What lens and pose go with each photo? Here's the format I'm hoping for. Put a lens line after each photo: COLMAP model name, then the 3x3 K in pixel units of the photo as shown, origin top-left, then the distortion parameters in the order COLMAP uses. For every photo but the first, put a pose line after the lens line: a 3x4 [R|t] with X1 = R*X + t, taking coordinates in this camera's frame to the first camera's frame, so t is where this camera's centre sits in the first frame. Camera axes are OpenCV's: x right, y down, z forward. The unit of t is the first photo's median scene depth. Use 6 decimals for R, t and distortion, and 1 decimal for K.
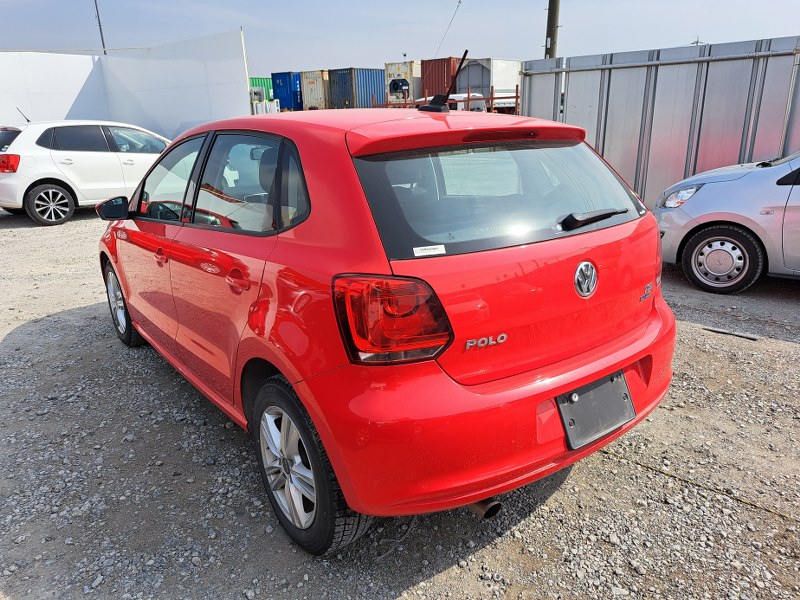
lens RADIAL K [[565.3, 0, 400.0], [0, 565.3, 300.0], [0, 0, 1]] dist [0.032922, -0.023228]
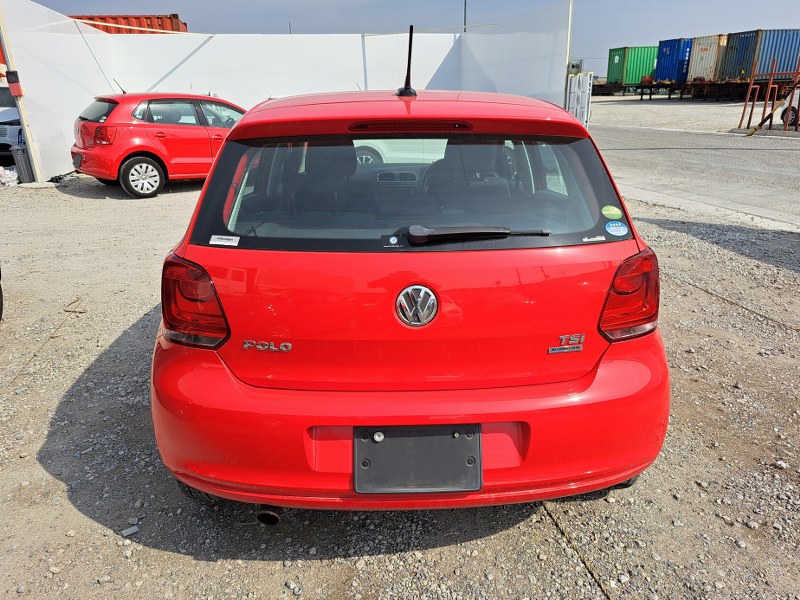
lens RADIAL K [[573.8, 0, 400.2], [0, 573.8, 311.0], [0, 0, 1]] dist [0.005017, 0.002784]
pose [[0.818743, 0.210031, -0.534367, 0.610857], [-0.179591, 0.977672, 0.109105, -0.093684], [0.545351, 0.006638, 0.838182, 0.229584]]
